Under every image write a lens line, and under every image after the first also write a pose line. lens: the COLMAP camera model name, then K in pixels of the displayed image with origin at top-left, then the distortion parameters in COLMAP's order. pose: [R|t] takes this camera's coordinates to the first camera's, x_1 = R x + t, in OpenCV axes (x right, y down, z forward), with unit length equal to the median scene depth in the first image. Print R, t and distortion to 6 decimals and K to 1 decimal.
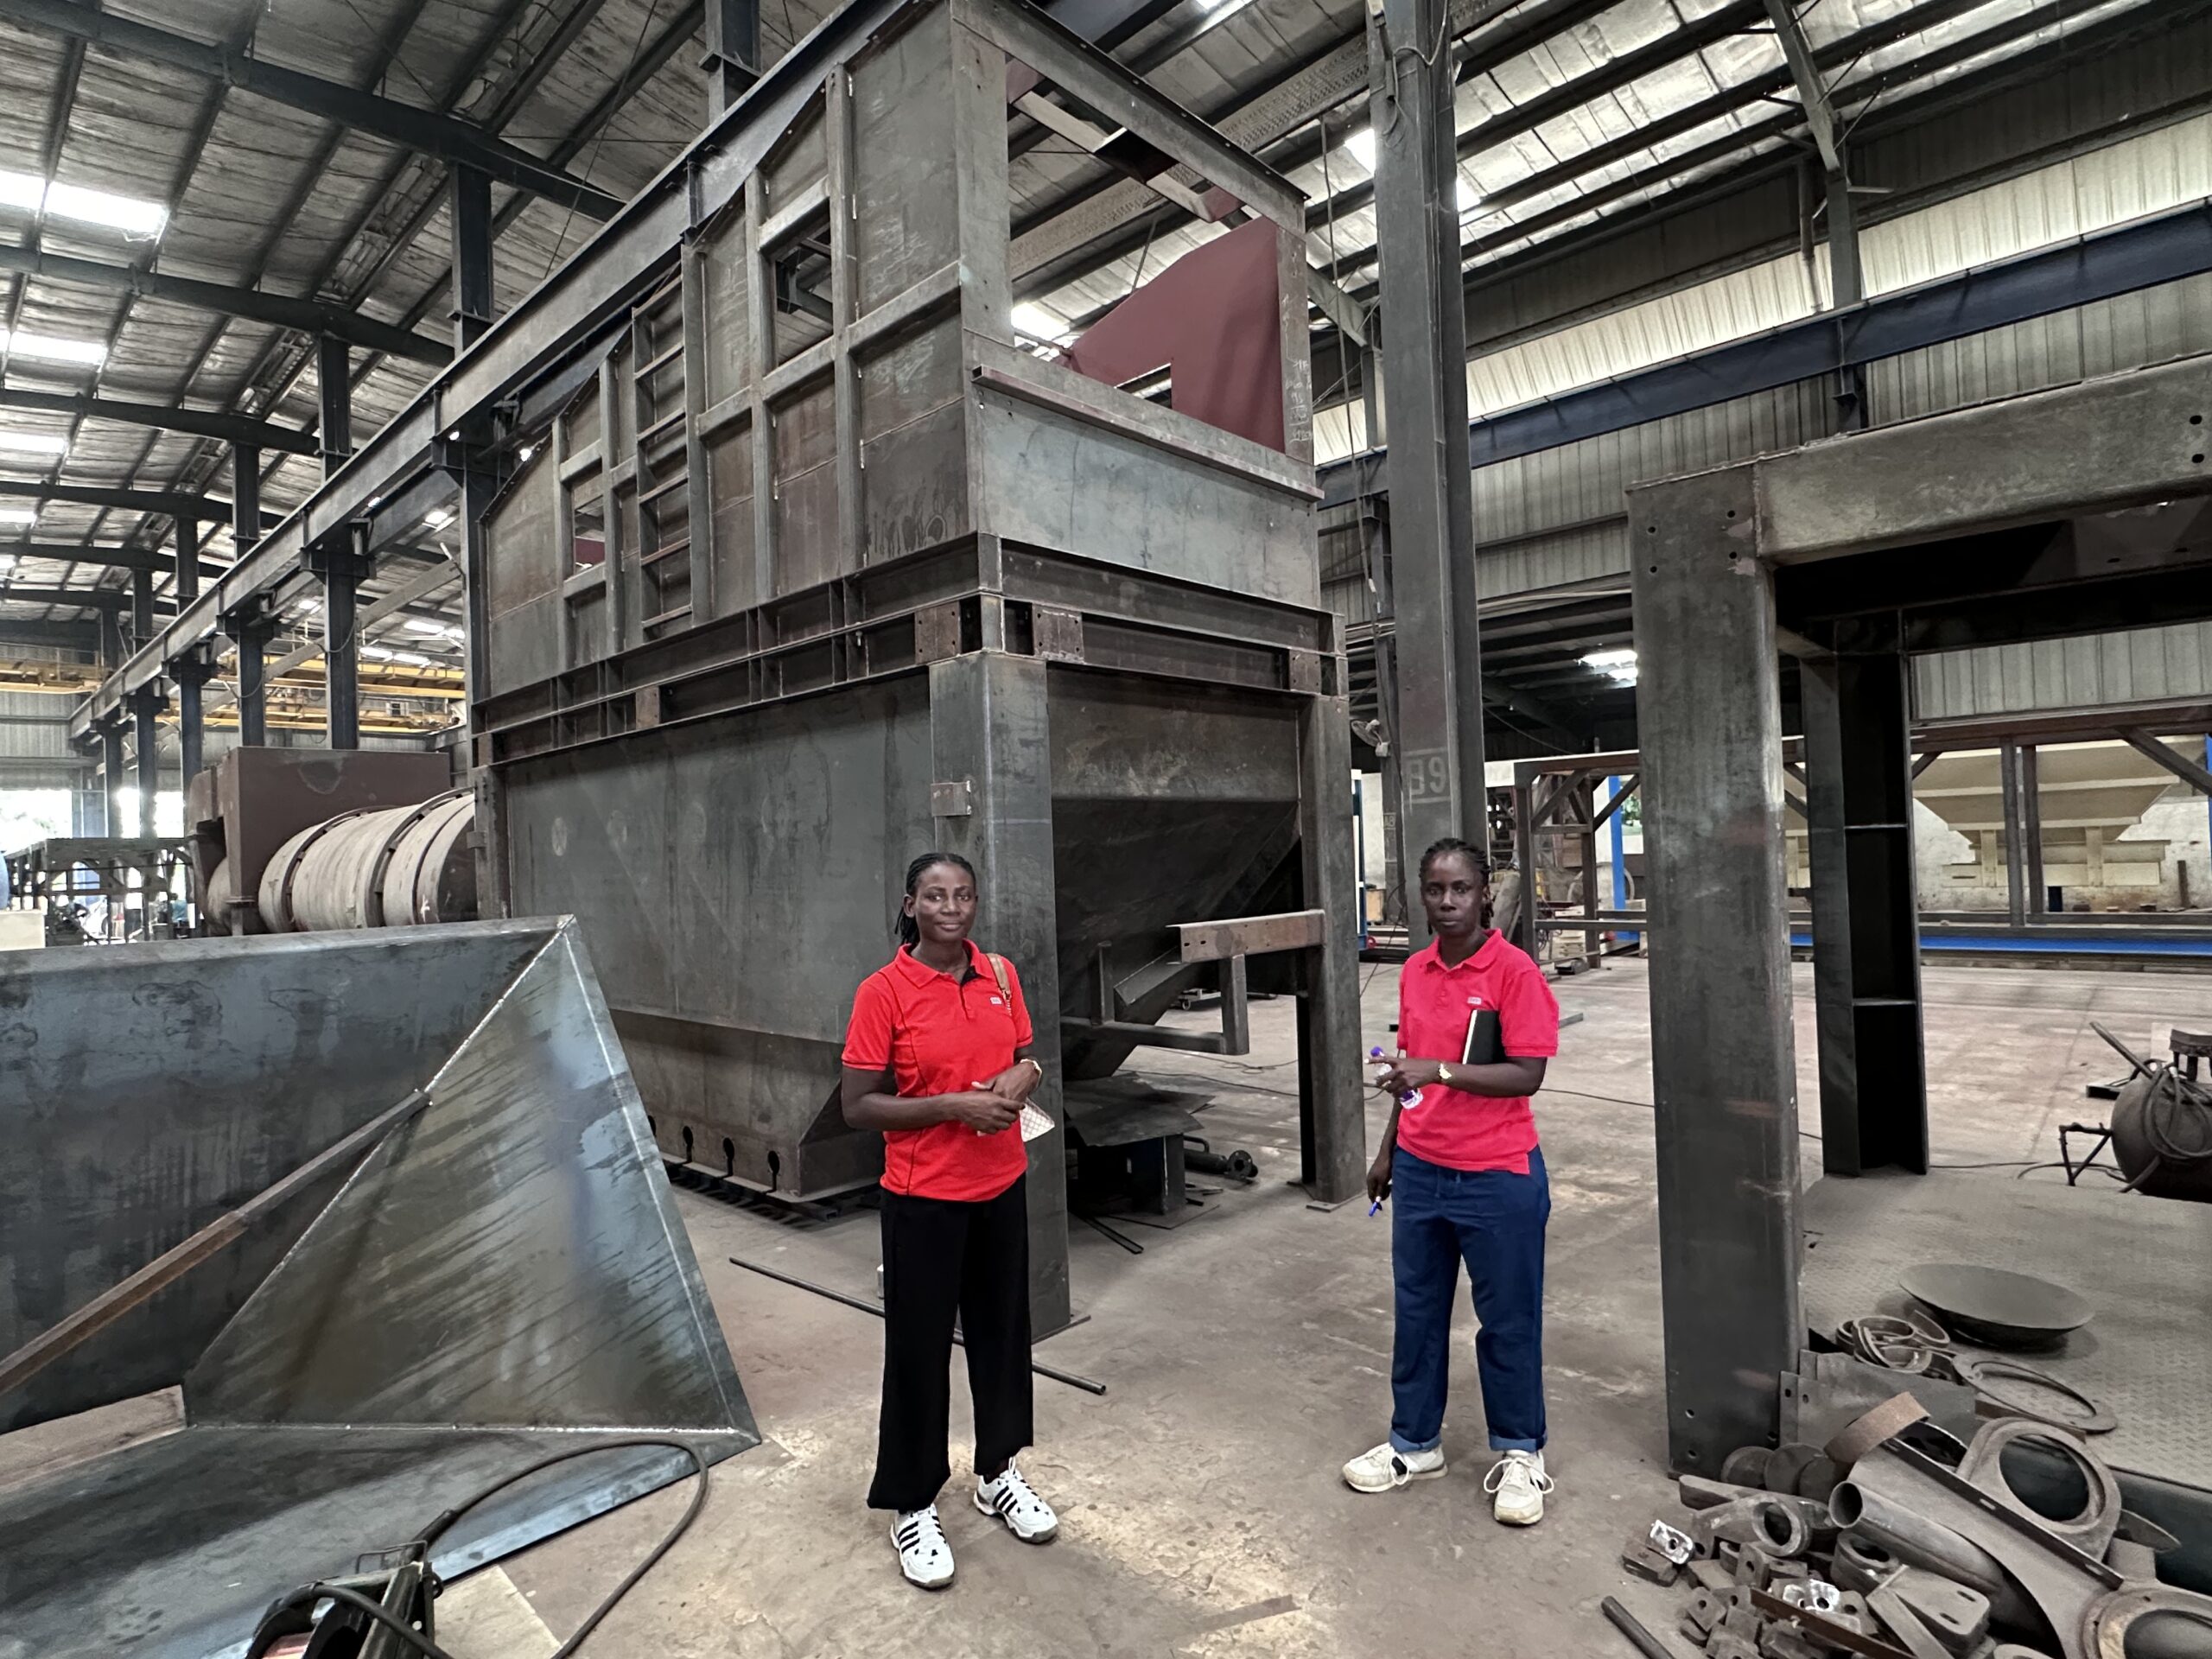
lens RADIAL K [[1157.2, 0, 1095.6], [0, 1157.2, 832.0], [0, 0, 1]] dist [0.003827, -0.000866]
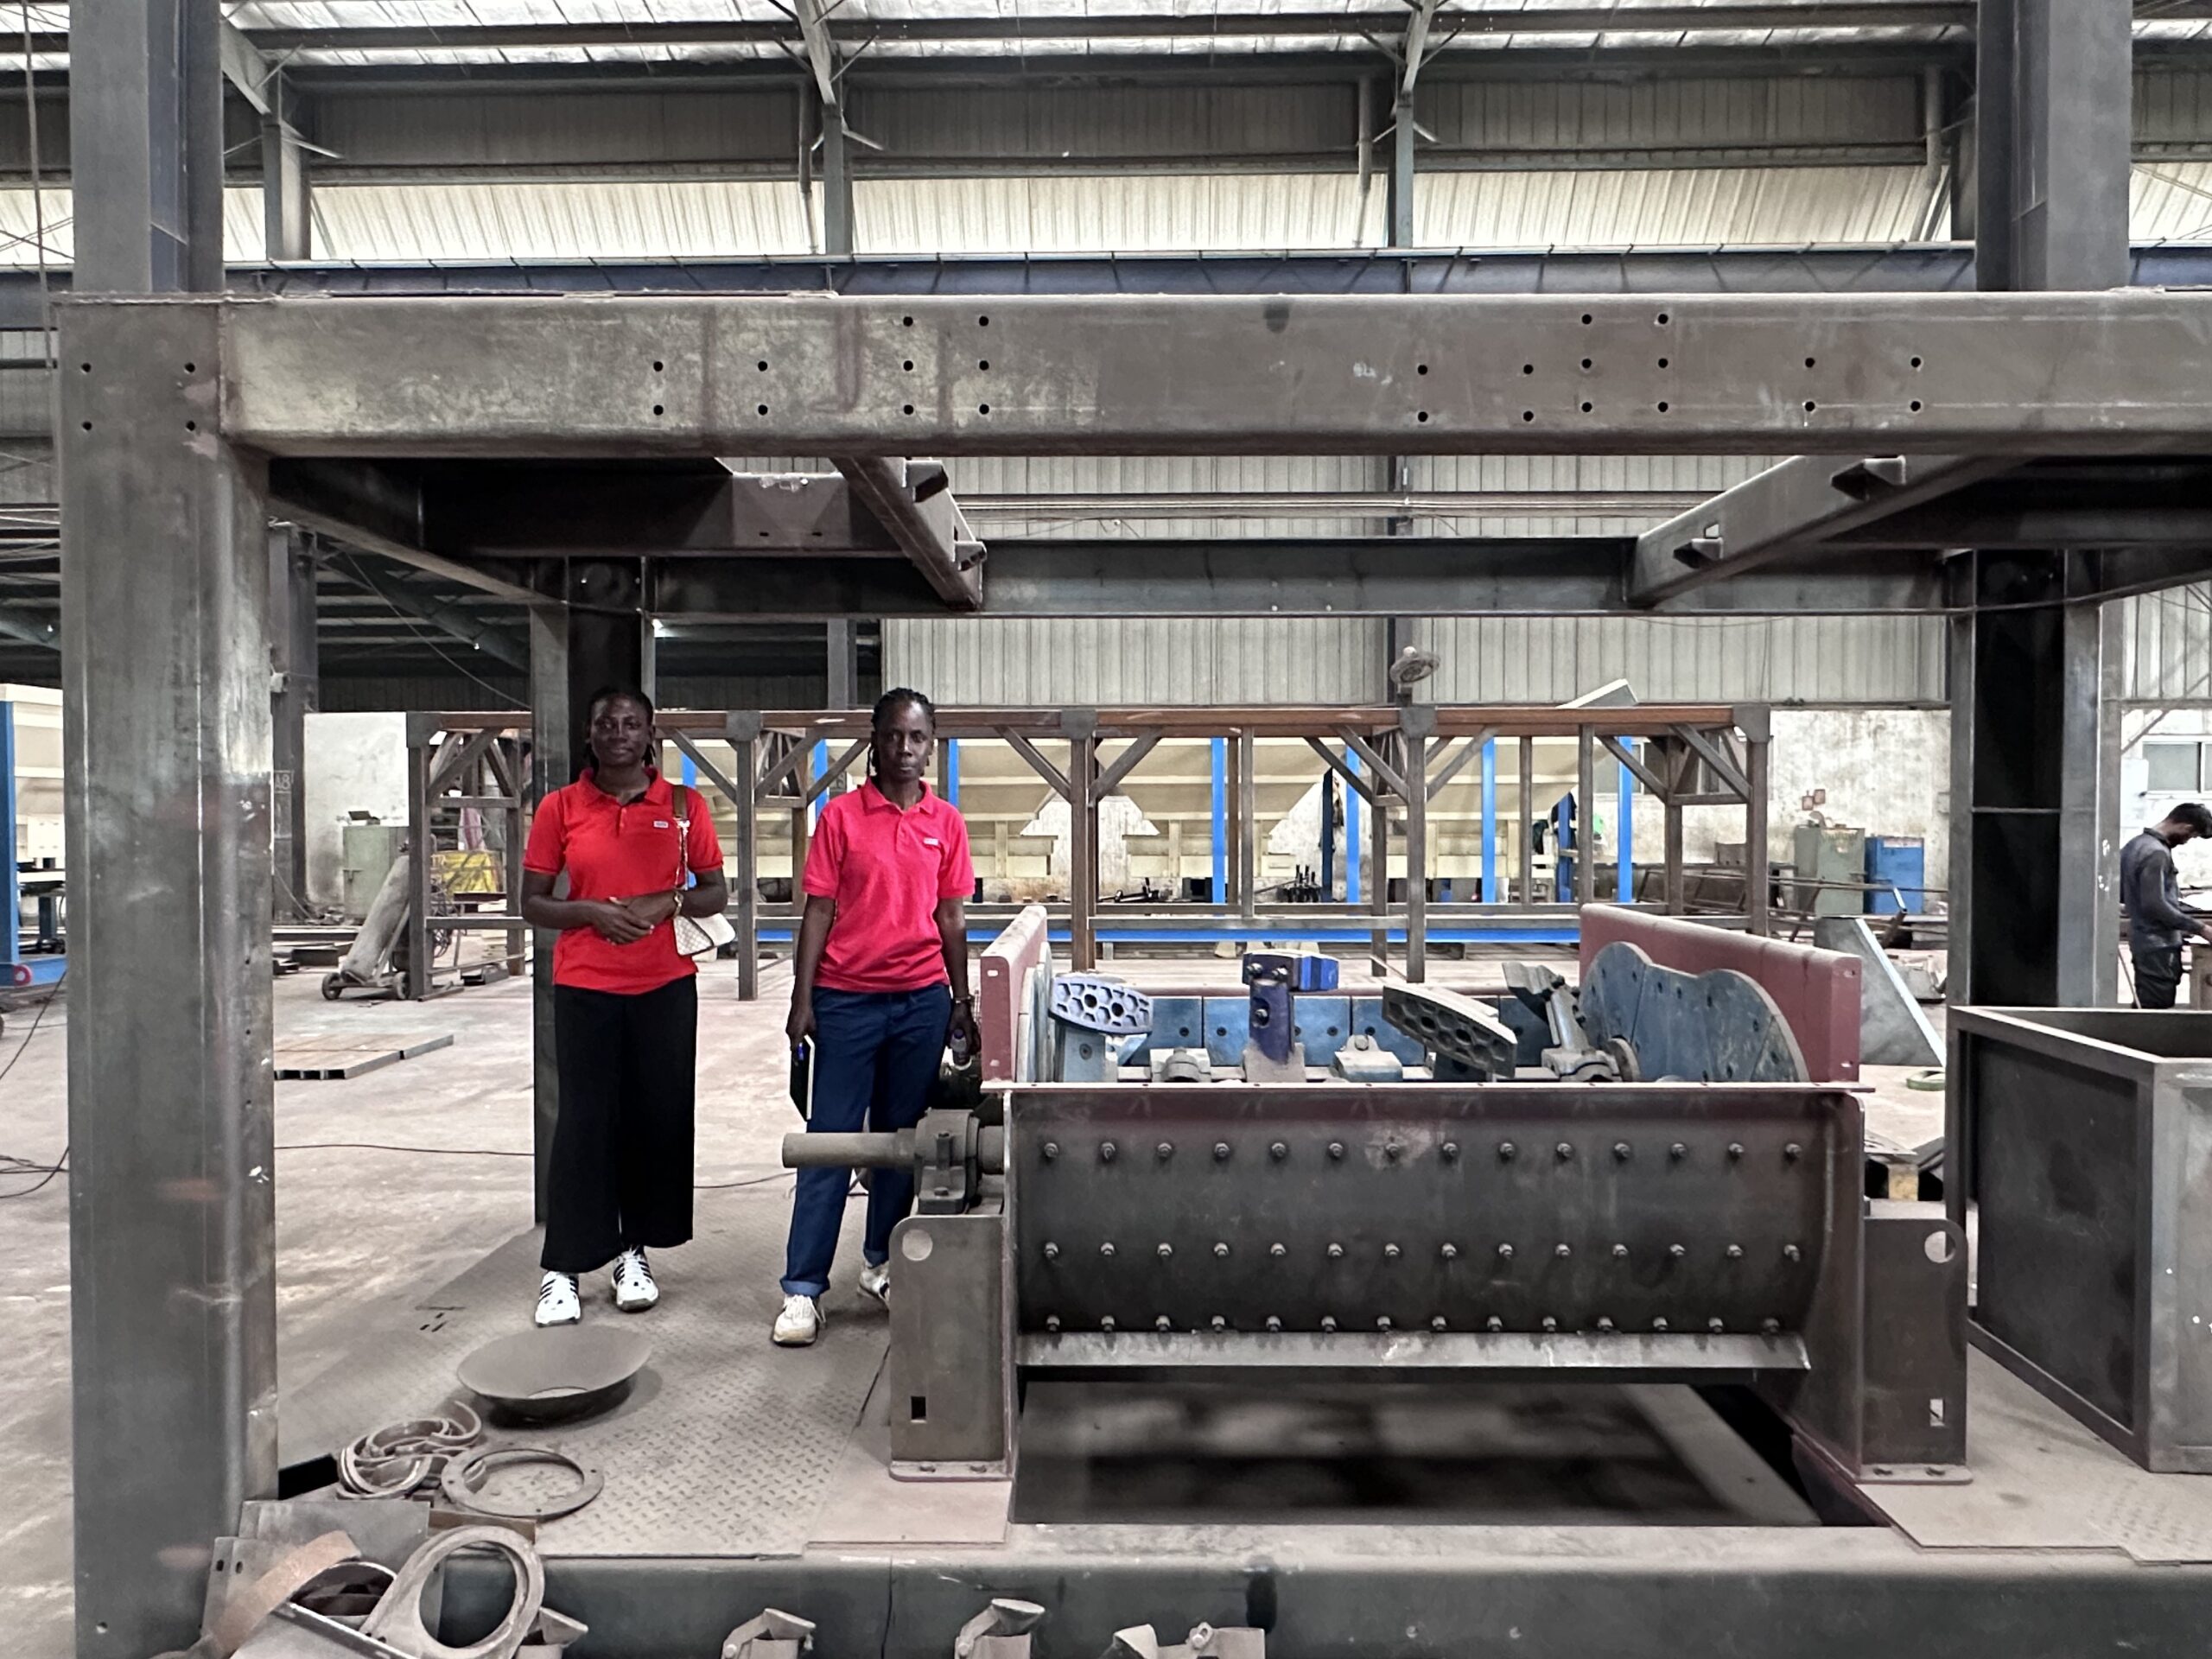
lens RADIAL K [[1411.8, 0, 1105.5], [0, 1411.8, 844.6], [0, 0, 1]] dist [-0.005517, 0.001545]
pose [[0.743402, 0.021105, 0.668512, 0.196364], [-0.039278, 0.999155, 0.012134, -0.006145], [-0.667691, -0.035278, 0.743602, -0.018421]]
